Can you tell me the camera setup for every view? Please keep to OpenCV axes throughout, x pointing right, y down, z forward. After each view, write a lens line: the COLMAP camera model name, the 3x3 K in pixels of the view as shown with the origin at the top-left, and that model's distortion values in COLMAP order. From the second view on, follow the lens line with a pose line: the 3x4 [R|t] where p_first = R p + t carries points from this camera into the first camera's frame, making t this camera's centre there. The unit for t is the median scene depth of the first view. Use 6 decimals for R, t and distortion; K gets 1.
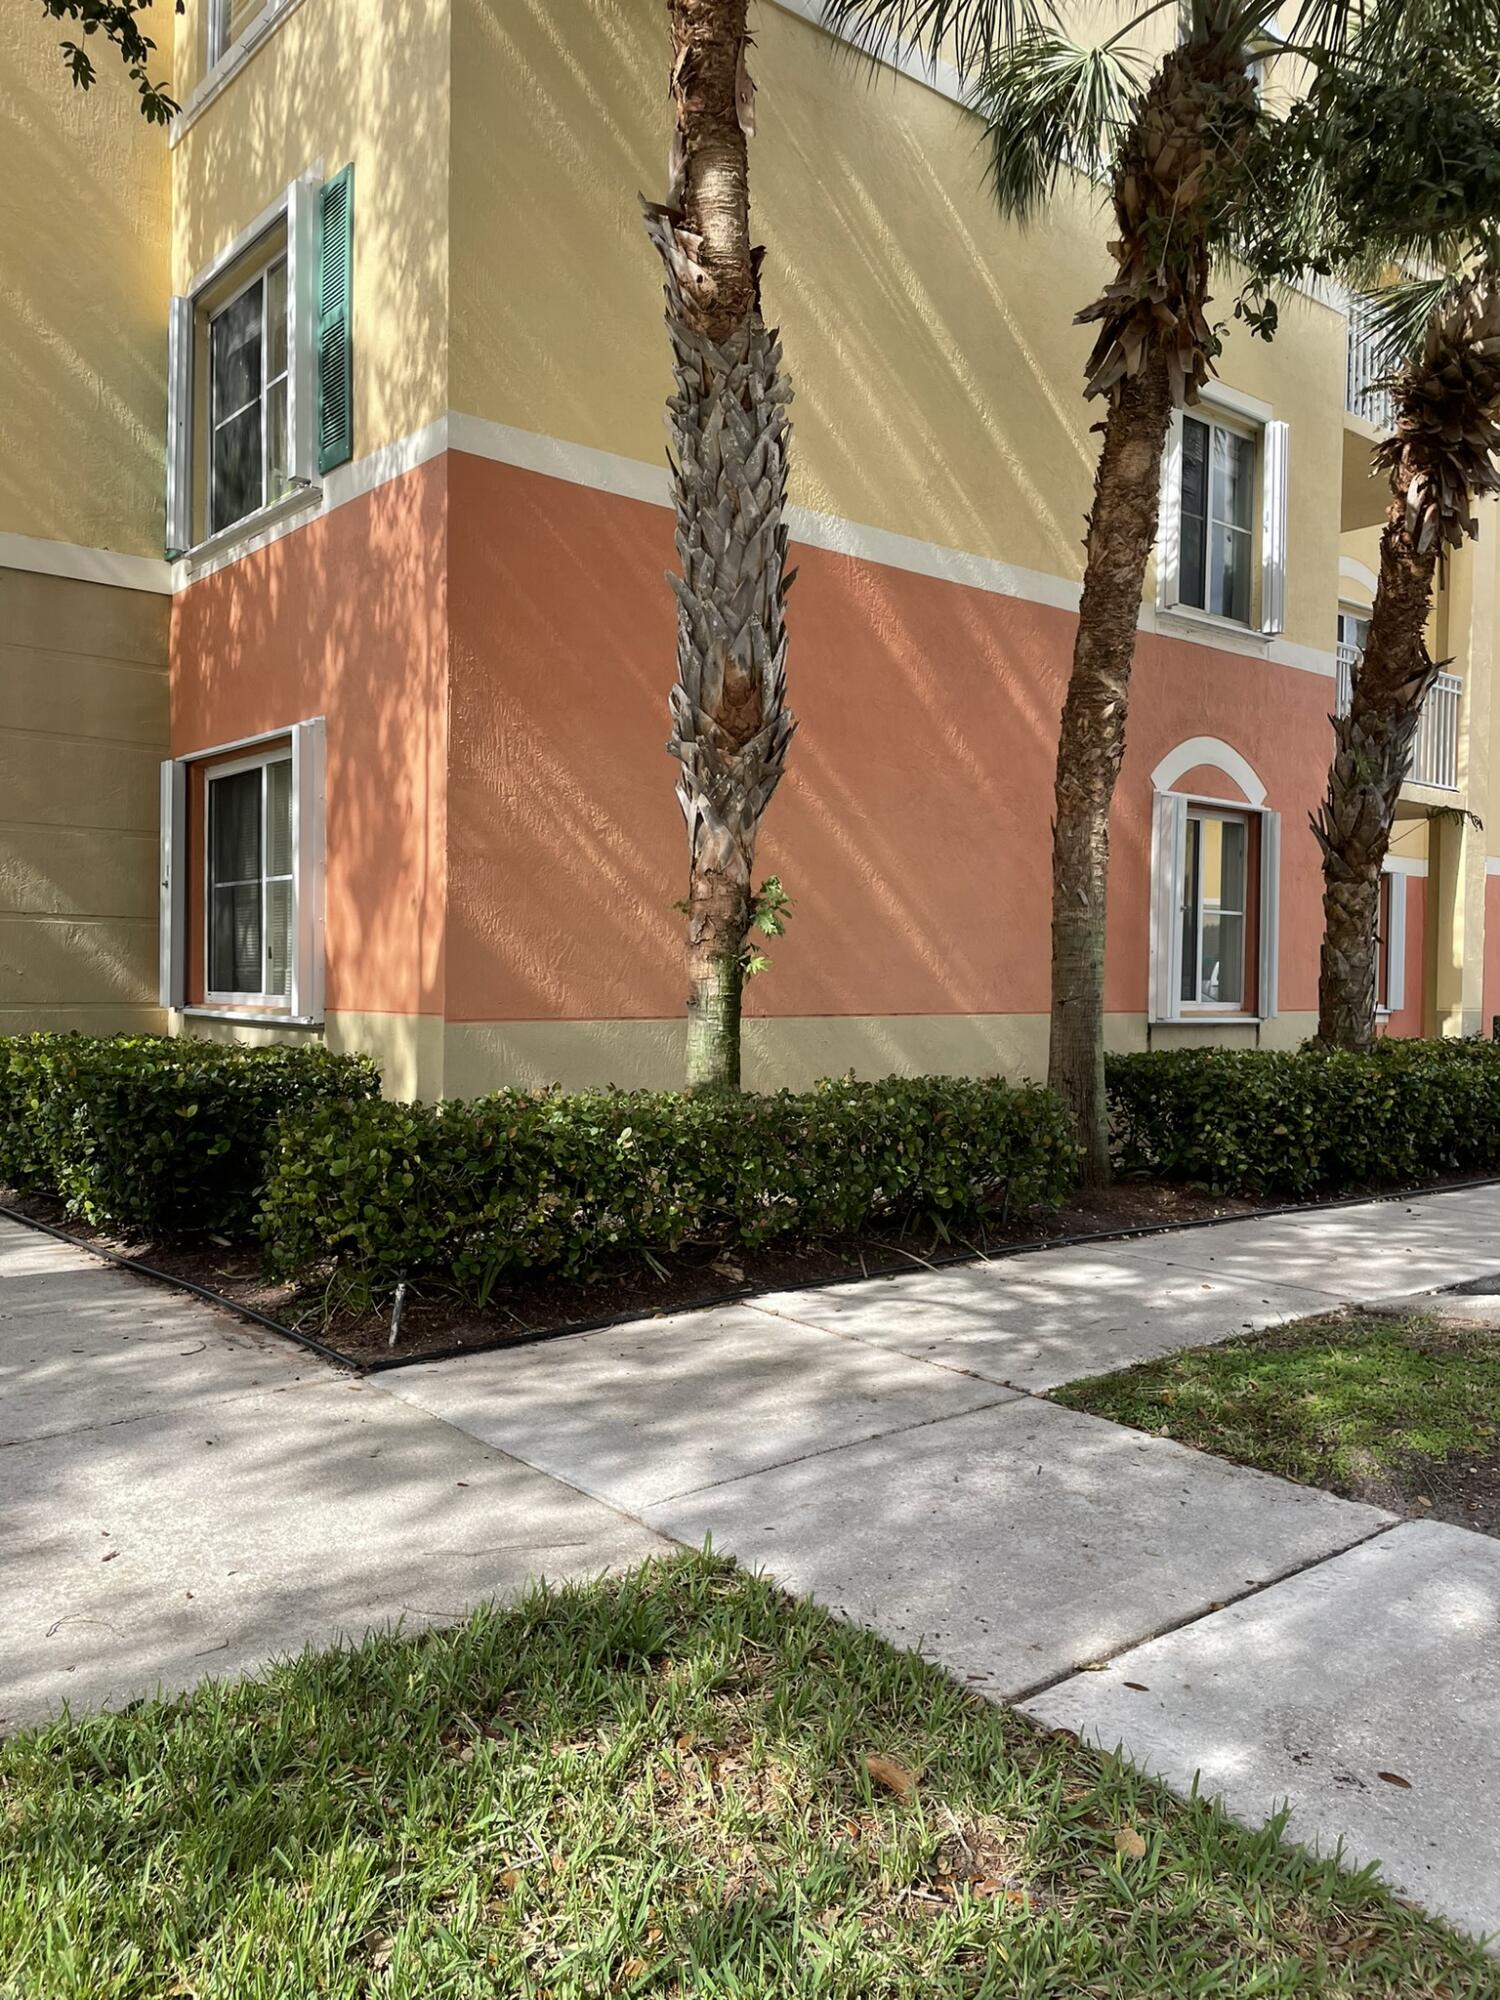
lens RADIAL K [[1523.1, 0, 757.8], [0, 1523.1, 956.6], [0, 0, 1]] dist [0.063501, -0.094328]
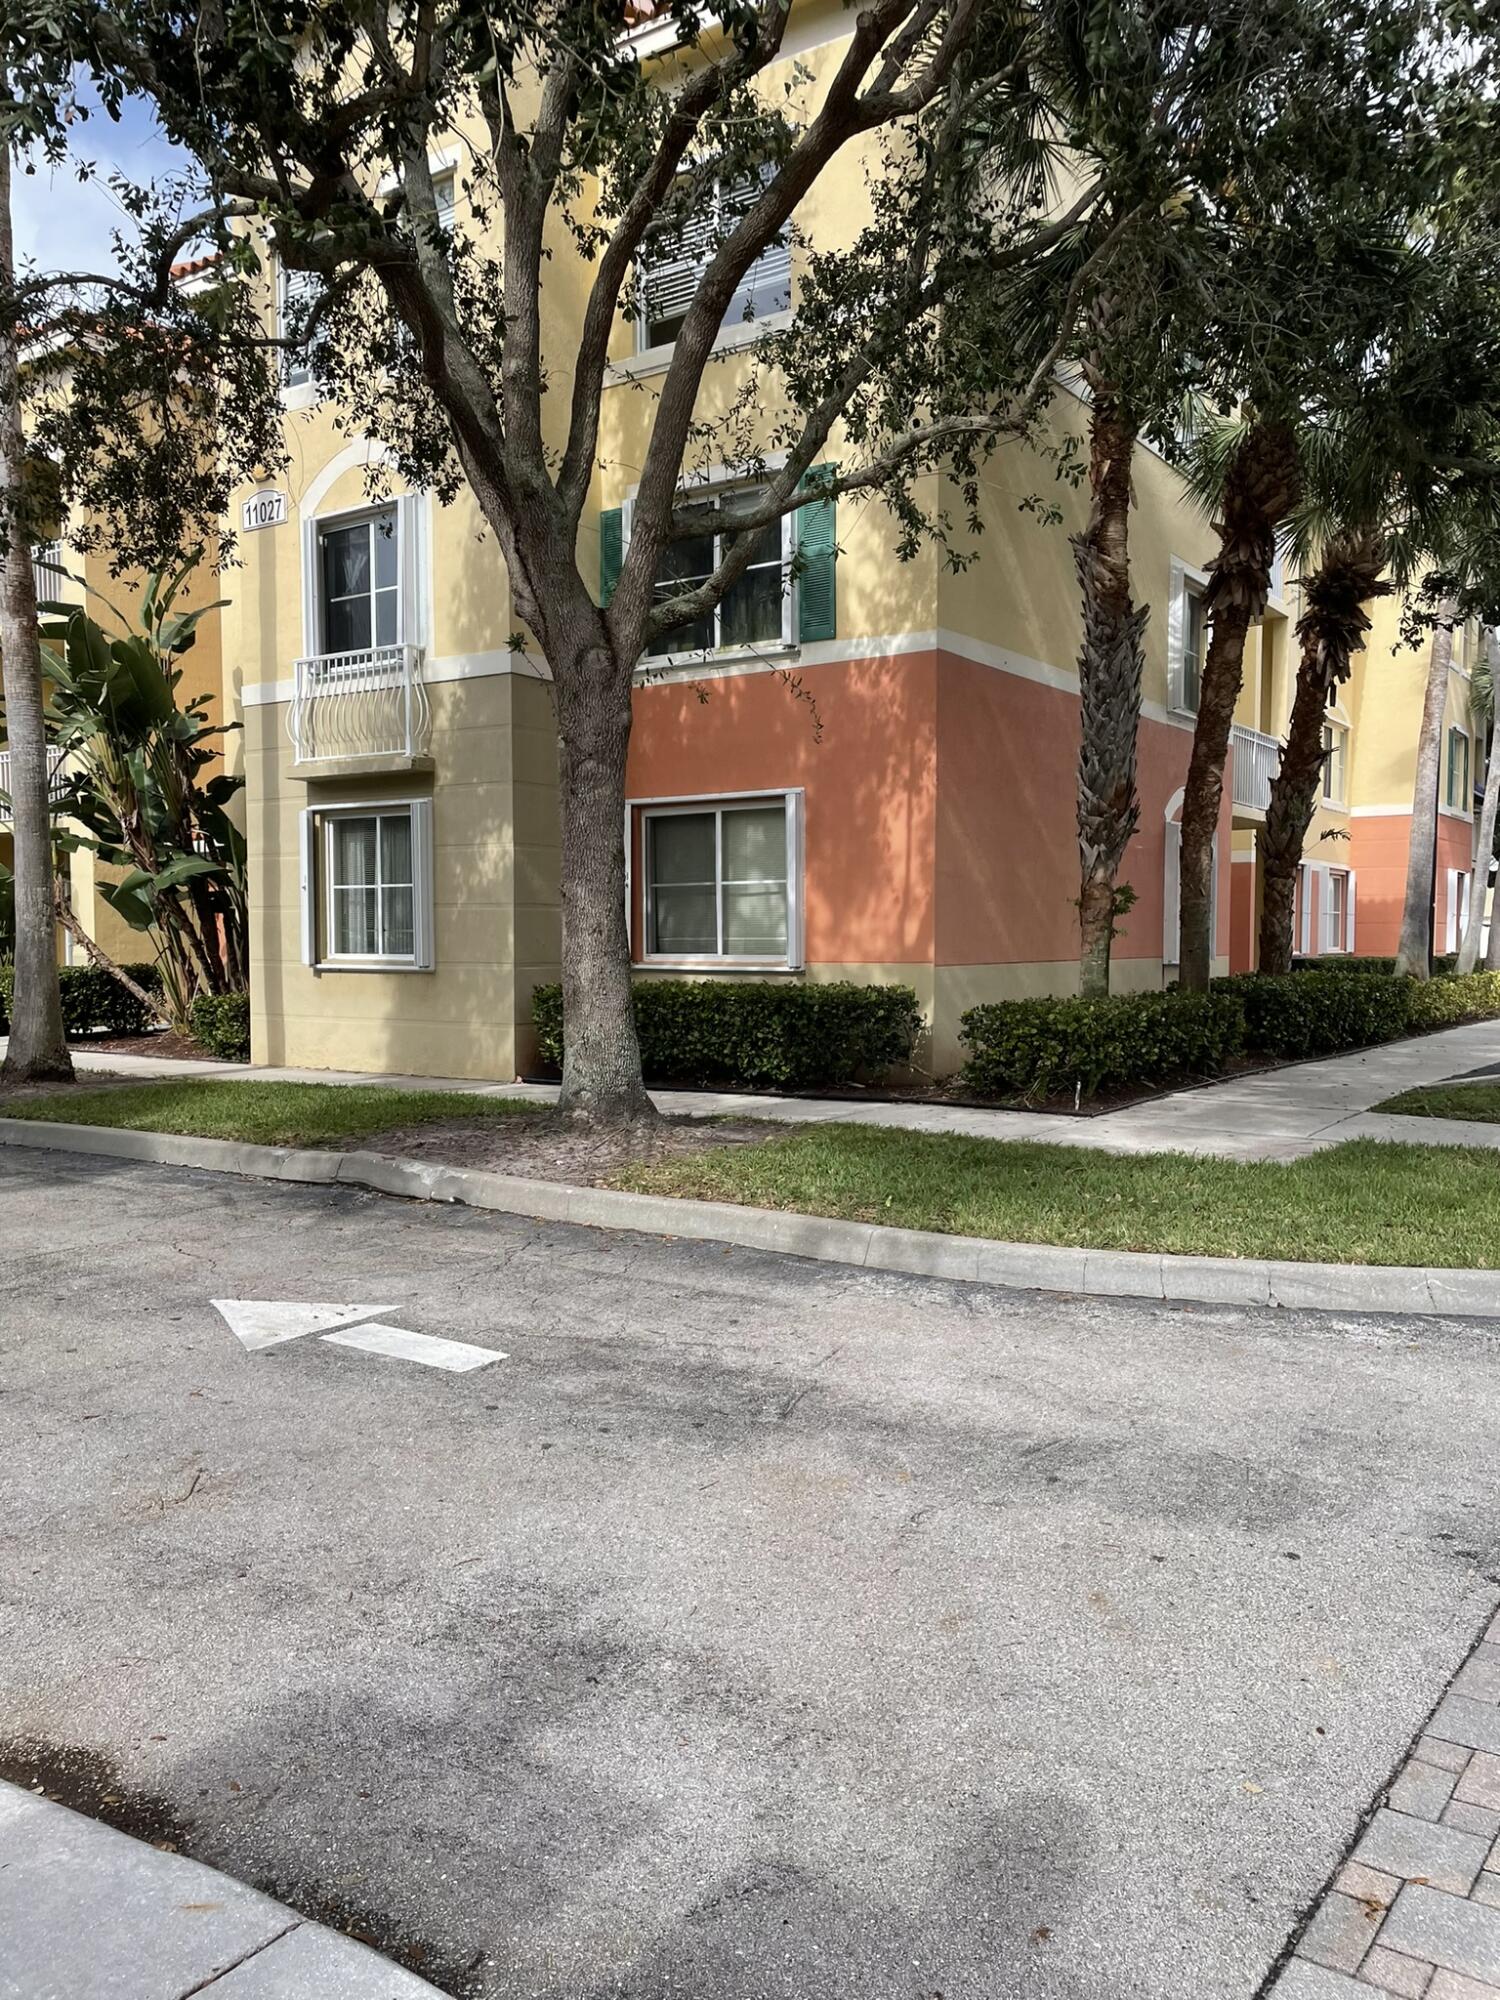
lens RADIAL K [[1523.1, 0, 757.8], [0, 1523.1, 956.6], [0, 0, 1]] dist [0.063501, -0.094328]
pose [[0.964281, -0.017969, 0.264273, -0.778963], [0.011307, 0.999579, 0.026709, -0.017030], [-0.264642, -0.022767, 0.964078, -0.600015]]
